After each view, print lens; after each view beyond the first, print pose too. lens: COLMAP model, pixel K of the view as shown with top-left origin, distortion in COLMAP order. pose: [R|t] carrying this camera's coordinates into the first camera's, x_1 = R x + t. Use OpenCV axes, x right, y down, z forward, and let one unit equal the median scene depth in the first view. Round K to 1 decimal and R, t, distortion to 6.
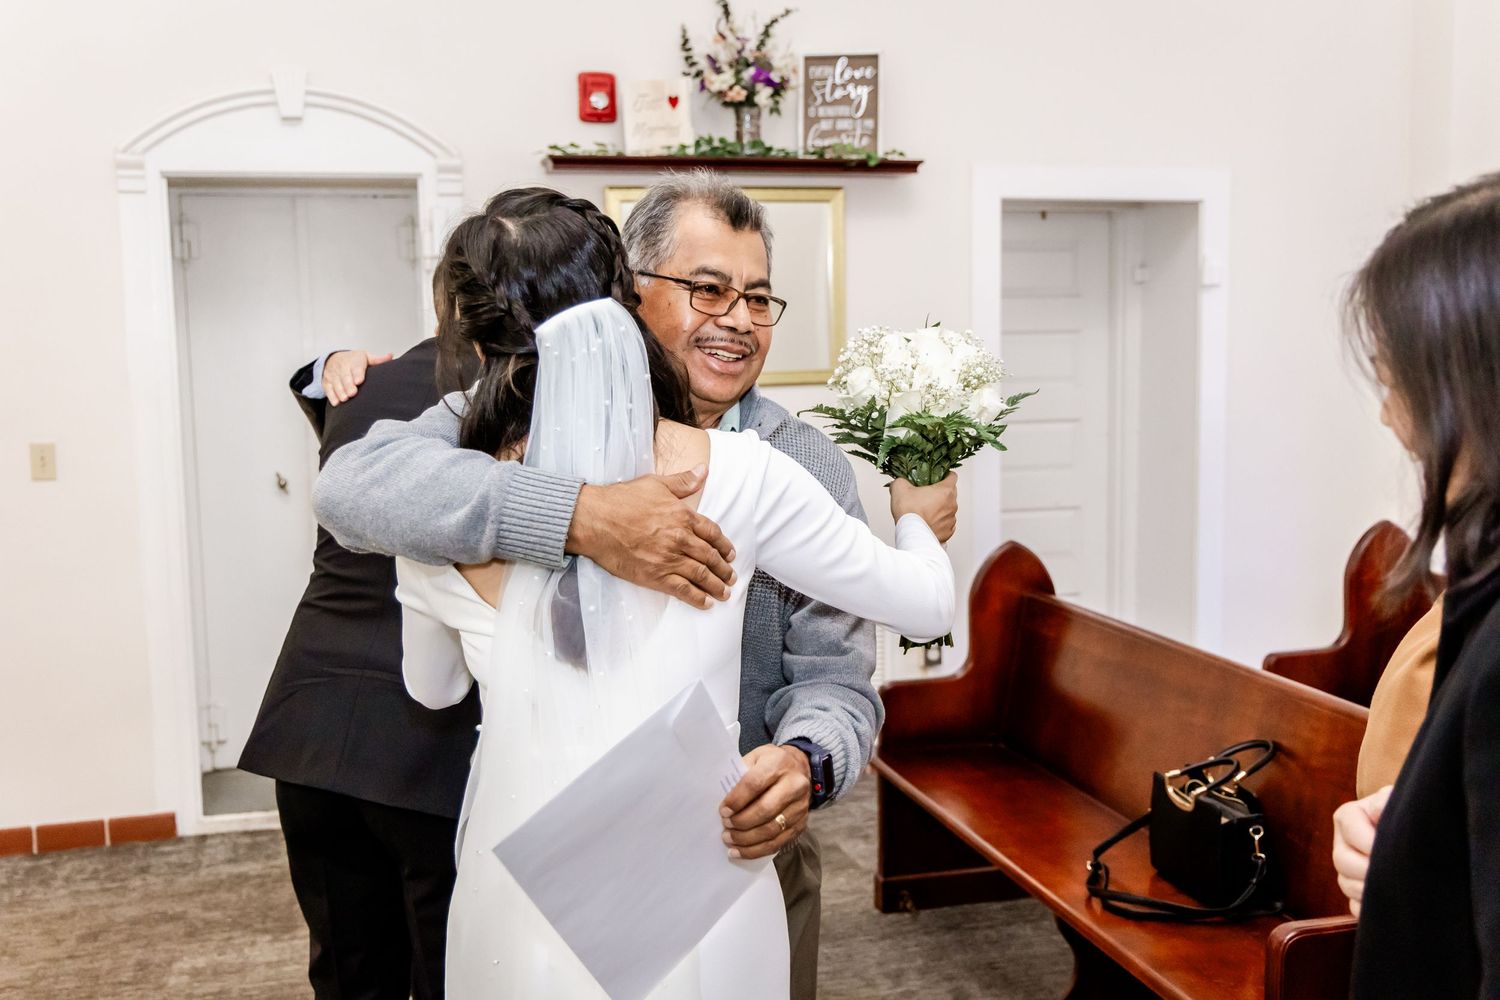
lens RADIAL K [[1540.0, 0, 750.0], [0, 1540.0, 500.0], [0, 0, 1]] dist [0.008189, -0.015416]
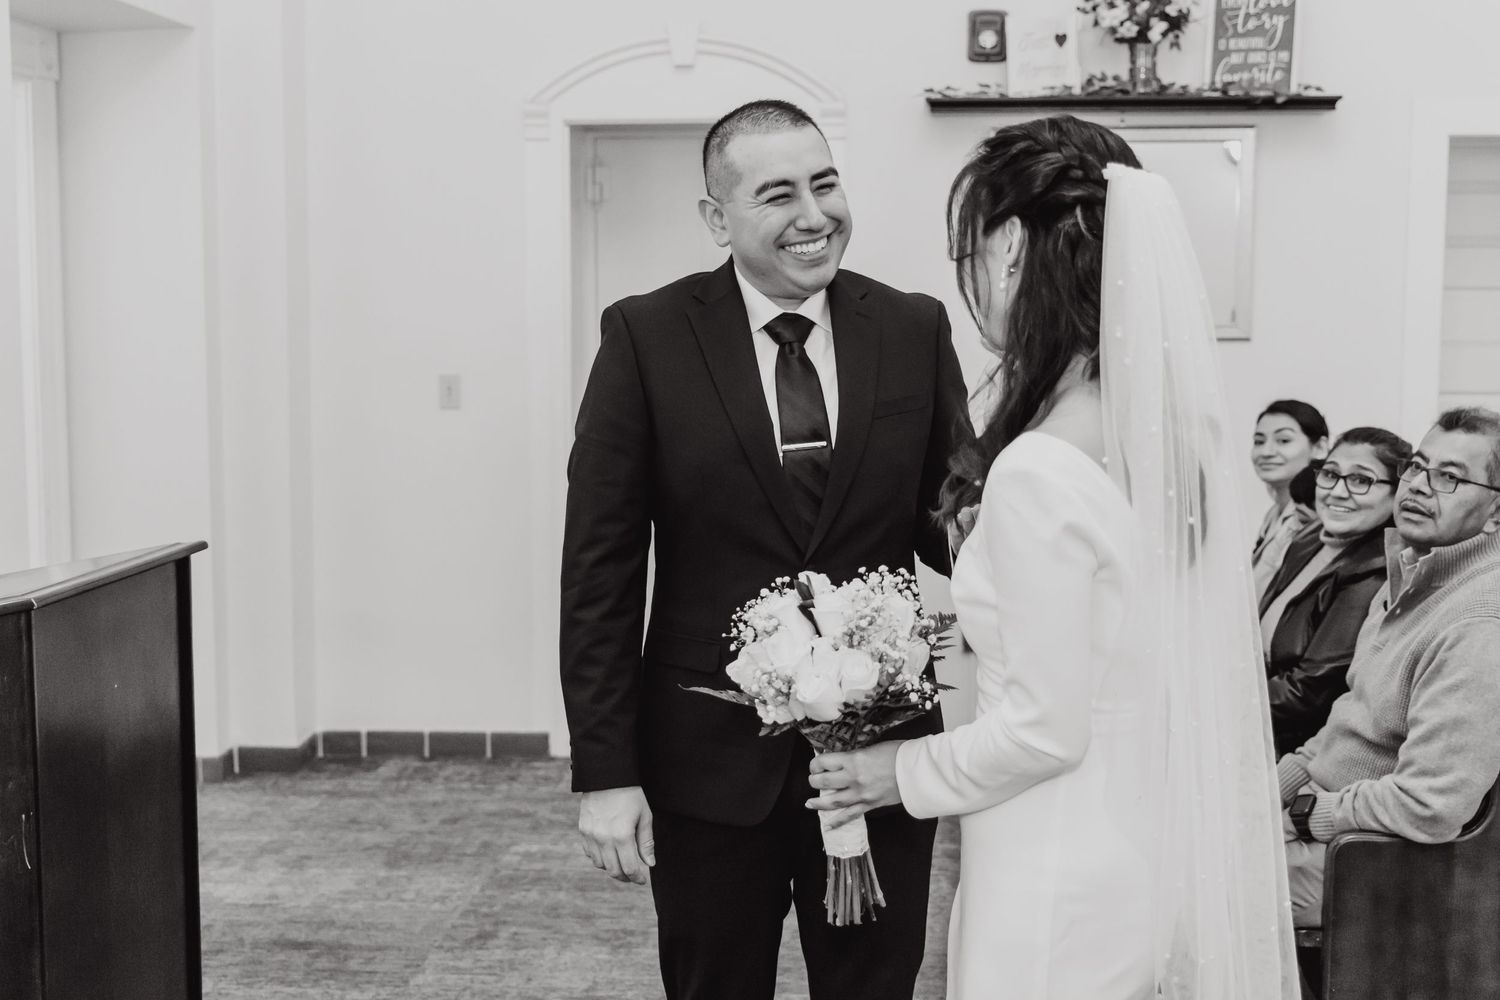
lens RADIAL K [[1991.3, 0, 755.9], [0, 1991.3, 501.3], [0, 0, 1]] dist [-0.003615, 0.049179]
pose [[0.941972, 0.053446, -0.331410, 0.193938], [-0.052542, 0.998550, 0.011694, 0.022529], [0.331555, 0.006397, 0.943414, -0.222839]]
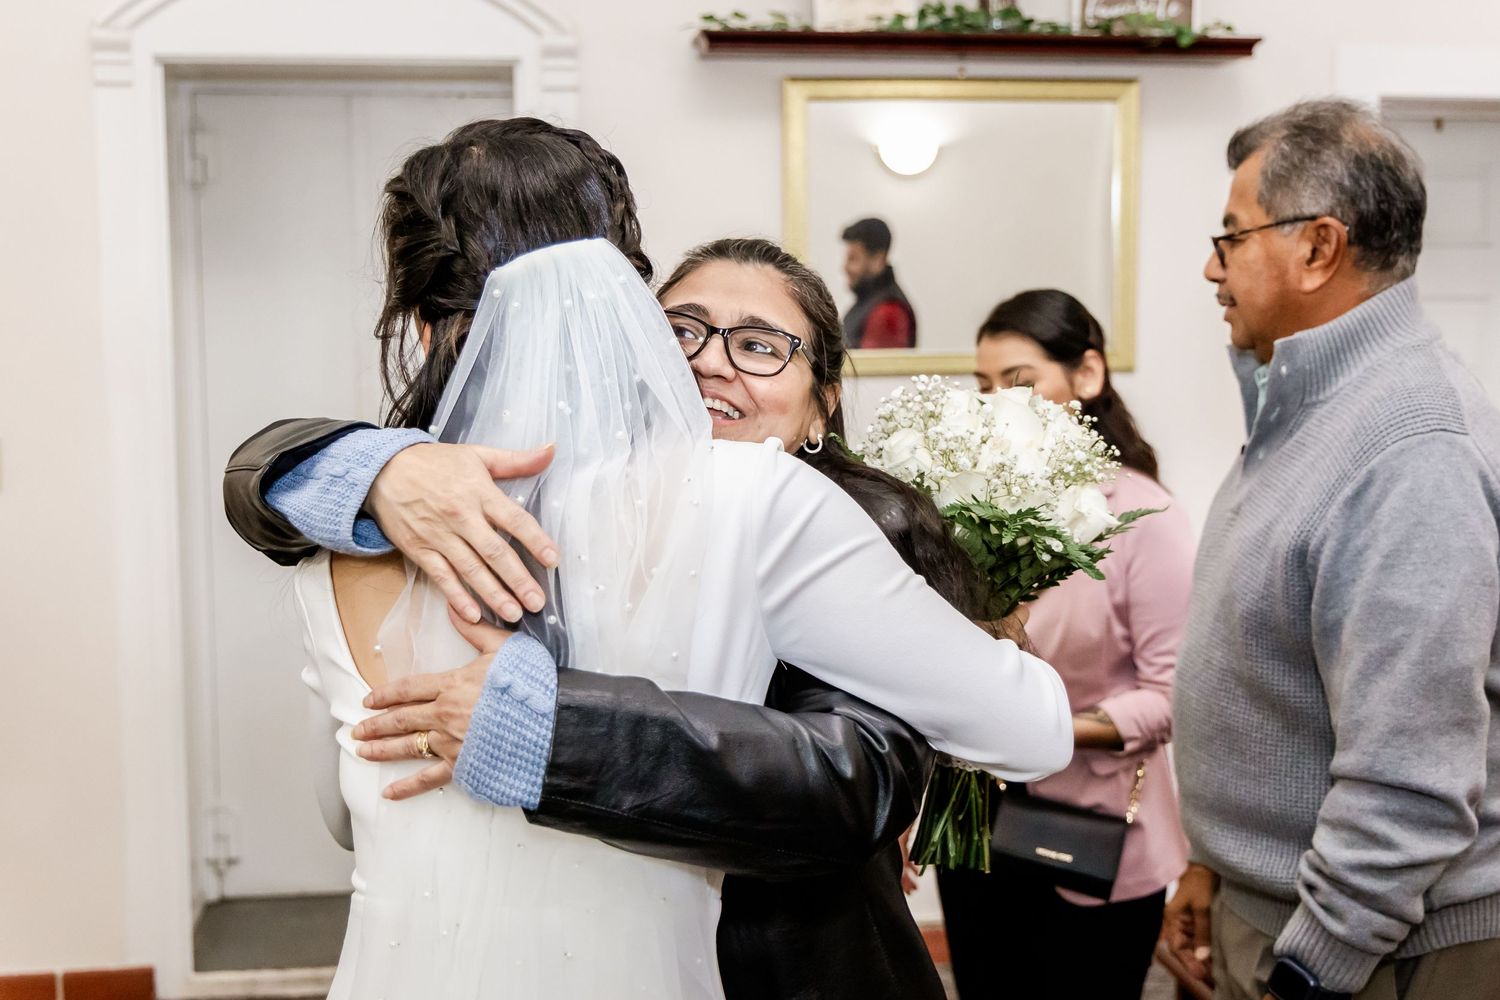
lens RADIAL K [[2003.5, 0, 750.0], [0, 2003.5, 500.0], [0, 0, 1]] dist [0.004048, 0.016025]
pose [[0.992452, 0.023355, -0.120391, 0.001949], [-0.024162, 0.999694, -0.005248, -0.011552], [0.120232, 0.008117, 0.992713, 0.120343]]
